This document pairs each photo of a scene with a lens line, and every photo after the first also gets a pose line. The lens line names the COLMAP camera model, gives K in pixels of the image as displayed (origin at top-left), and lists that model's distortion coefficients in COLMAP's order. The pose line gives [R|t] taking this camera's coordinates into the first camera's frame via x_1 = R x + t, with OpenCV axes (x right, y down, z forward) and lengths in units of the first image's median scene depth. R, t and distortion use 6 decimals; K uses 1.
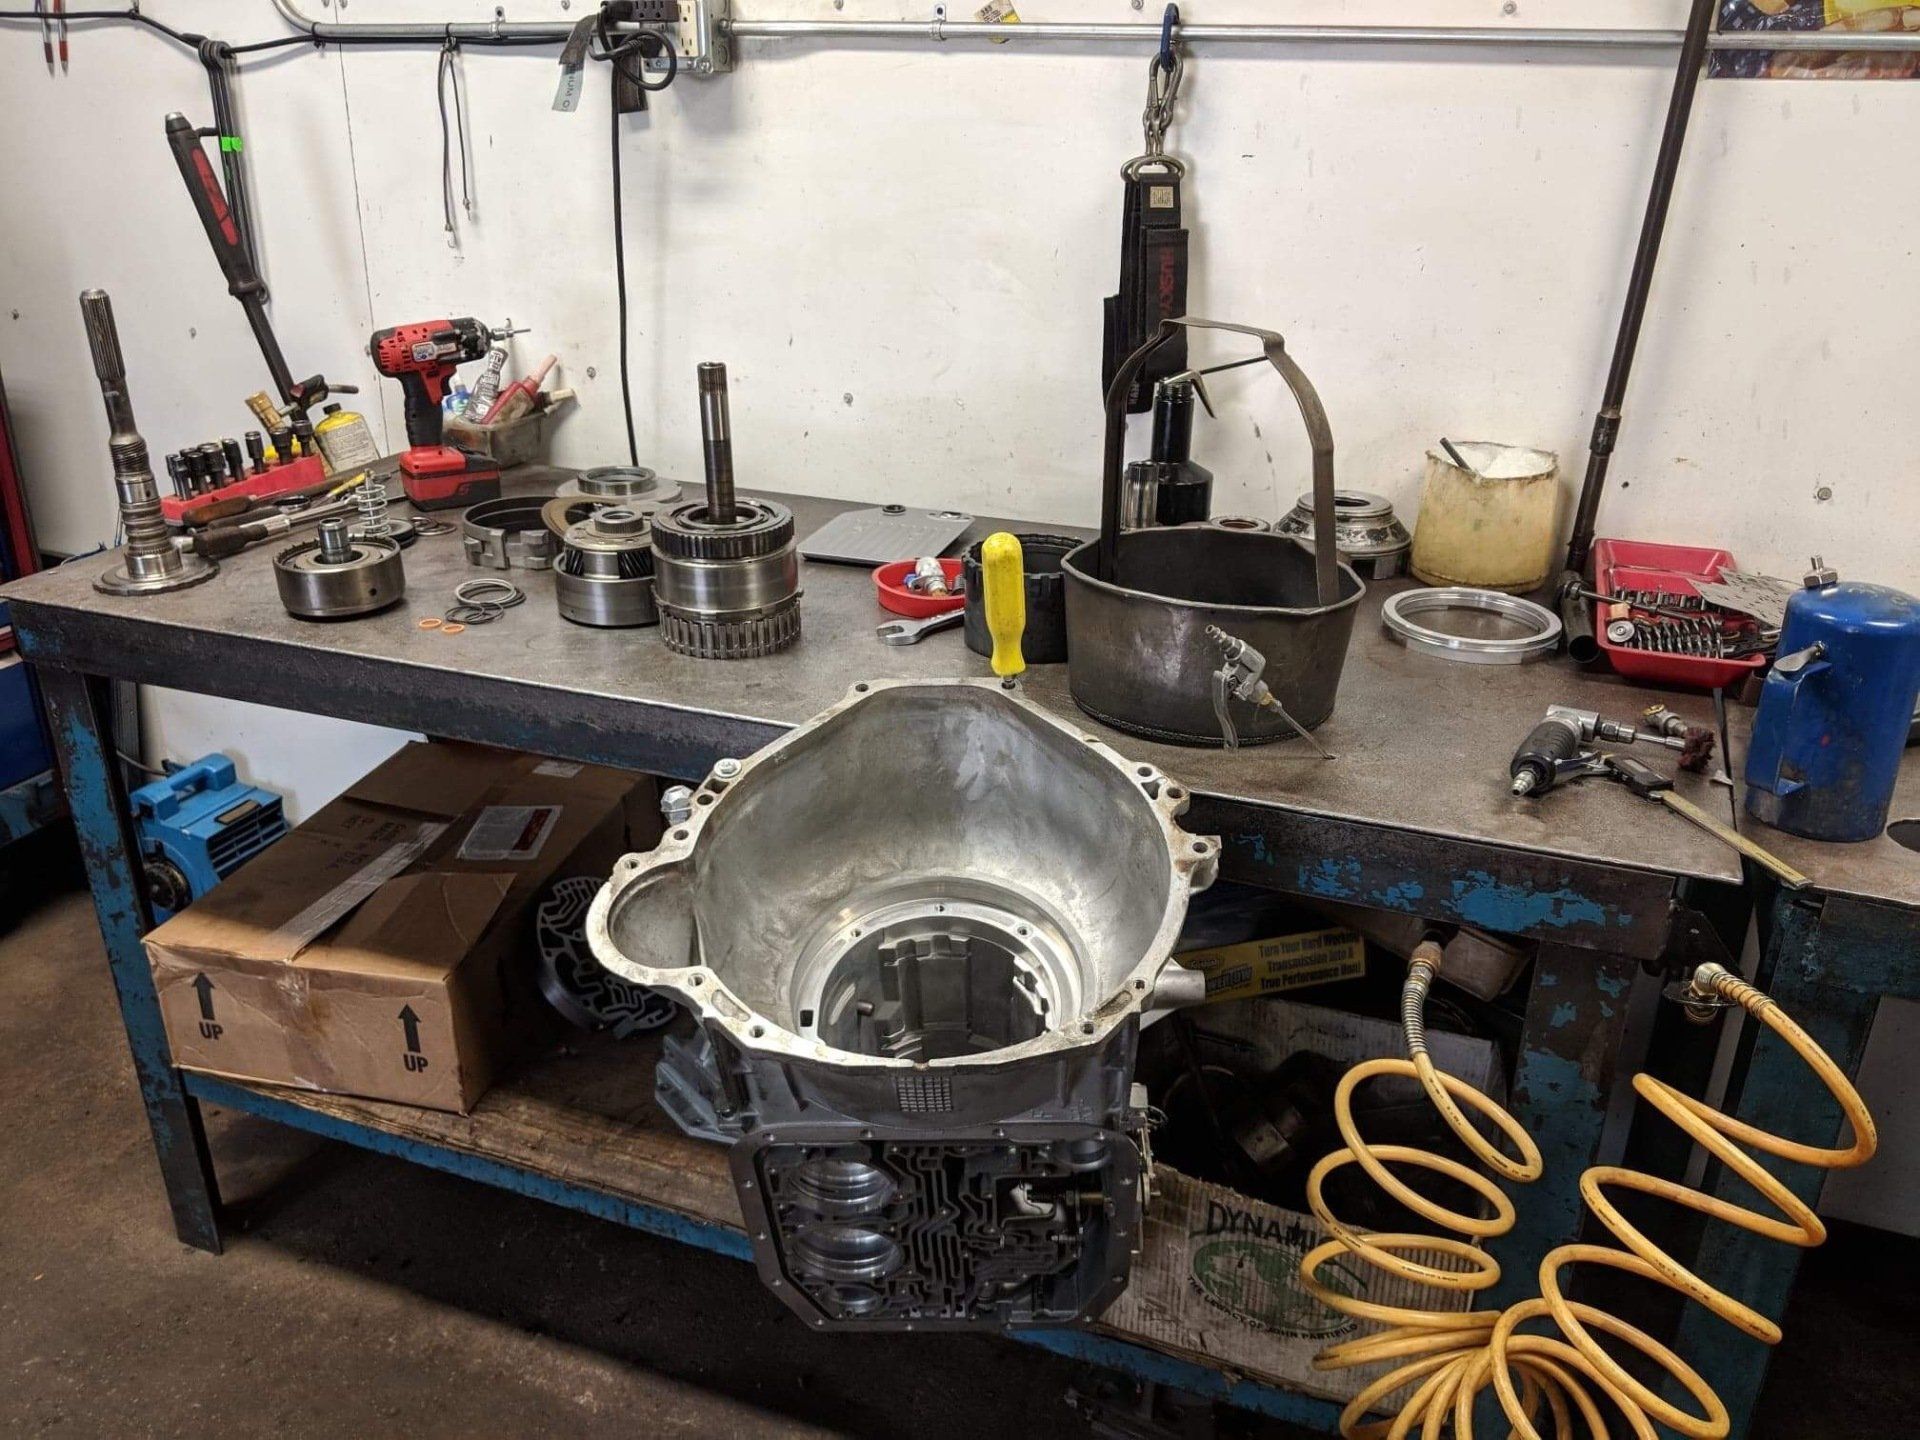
lens RADIAL K [[1513.4, 0, 933.6], [0, 1513.4, 731.9], [0, 0, 1]] dist [0.019288, -0.070632]
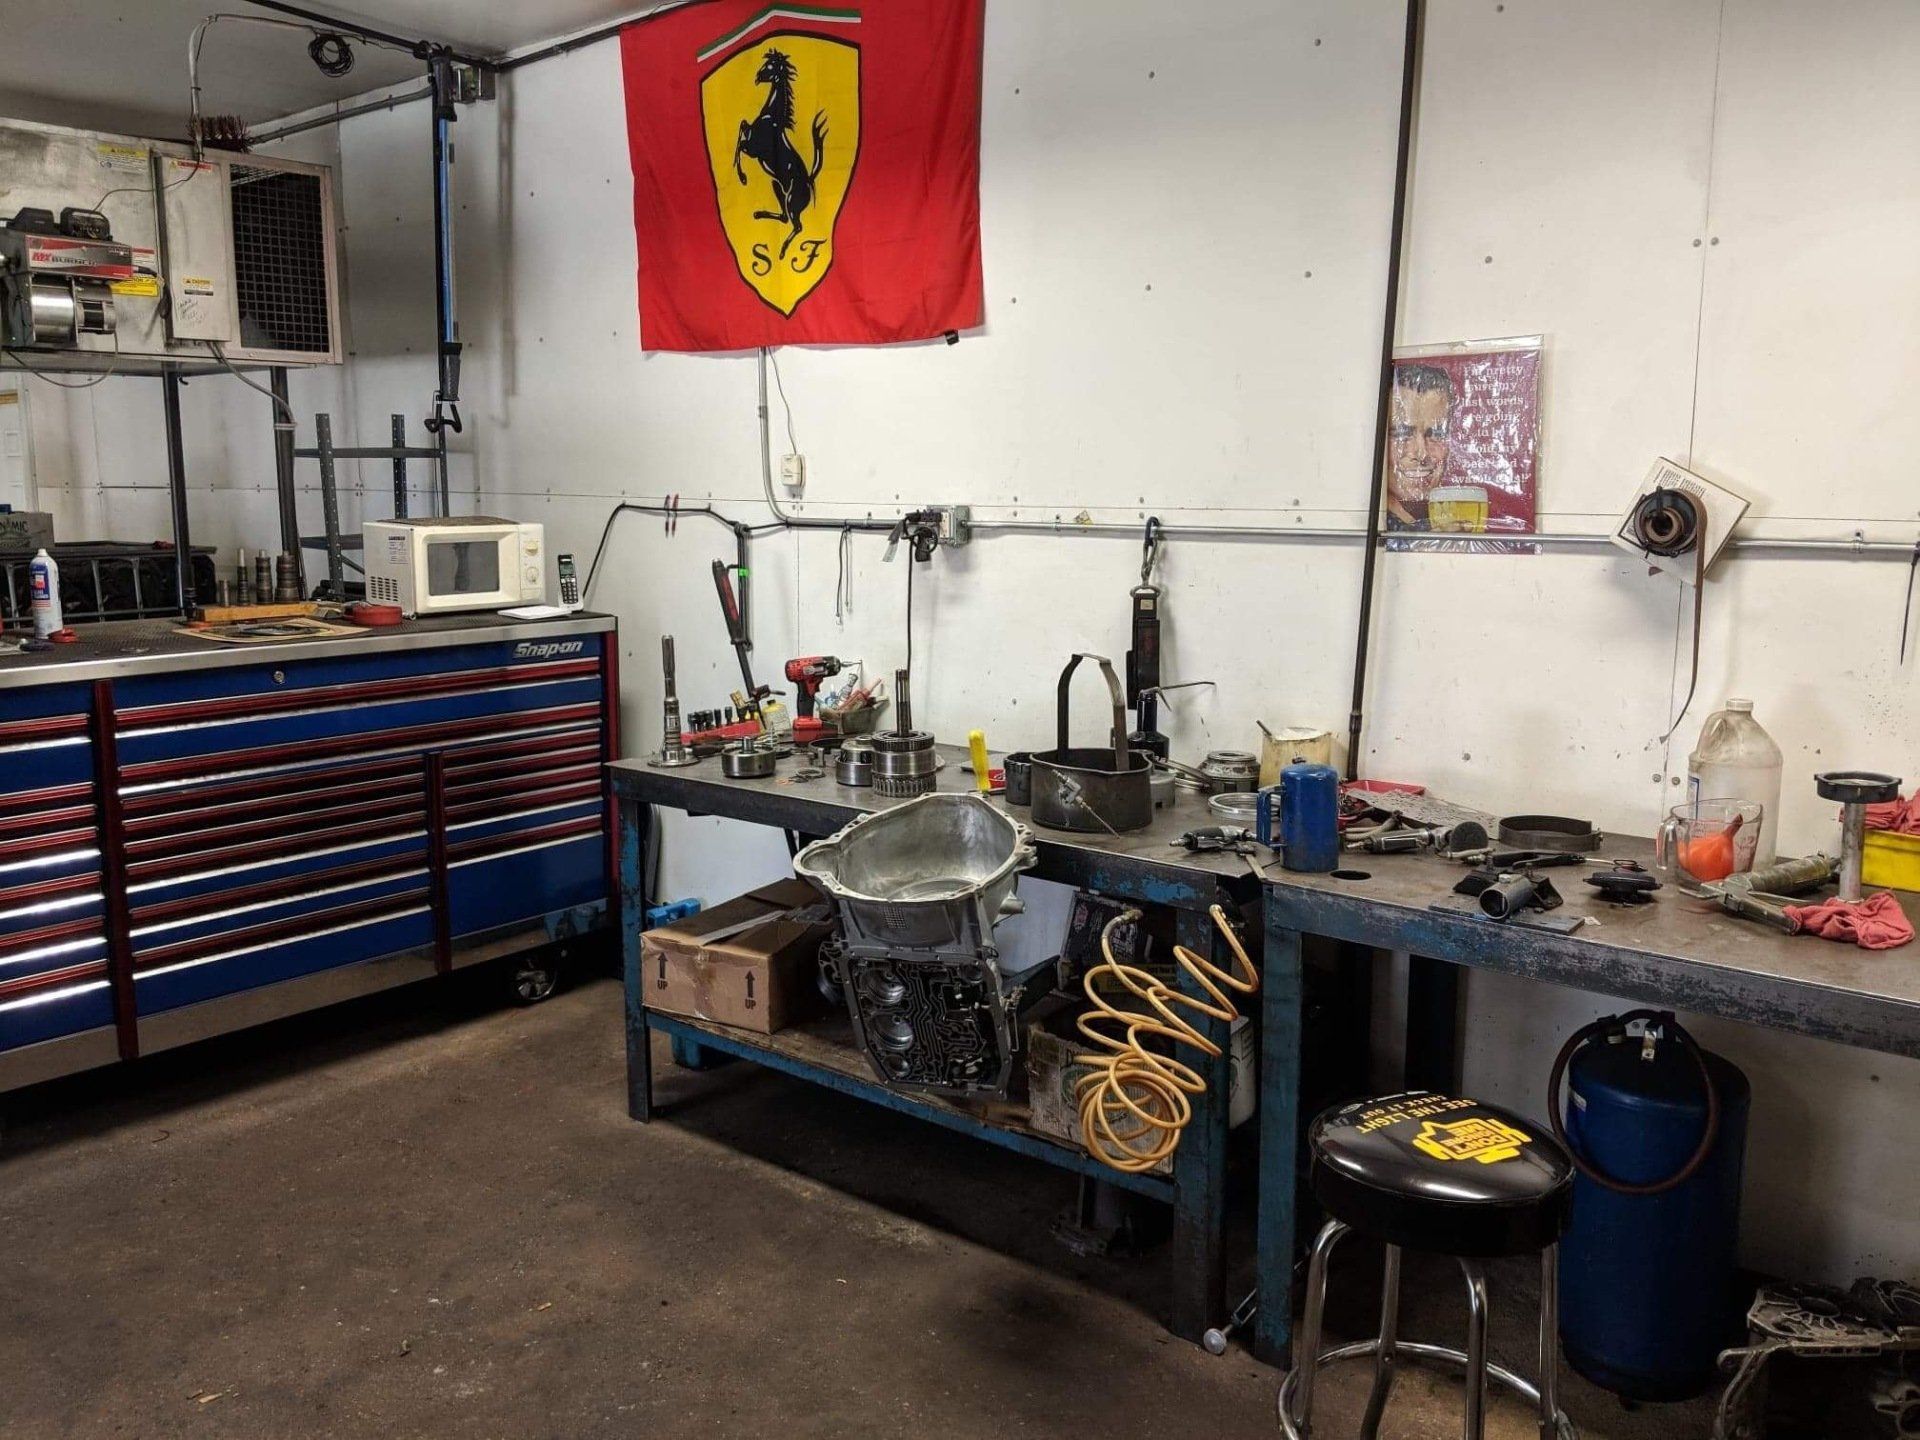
lens RADIAL K [[1513.4, 0, 933.6], [0, 1513.4, 731.9], [0, 0, 1]] dist [0.019288, -0.070632]
pose [[0.947169, 0.041649, -0.318020, 0.502311], [-0.120887, 0.964766, -0.233693, 0.301937], [0.297082, 0.259791, 0.918831, -0.852871]]
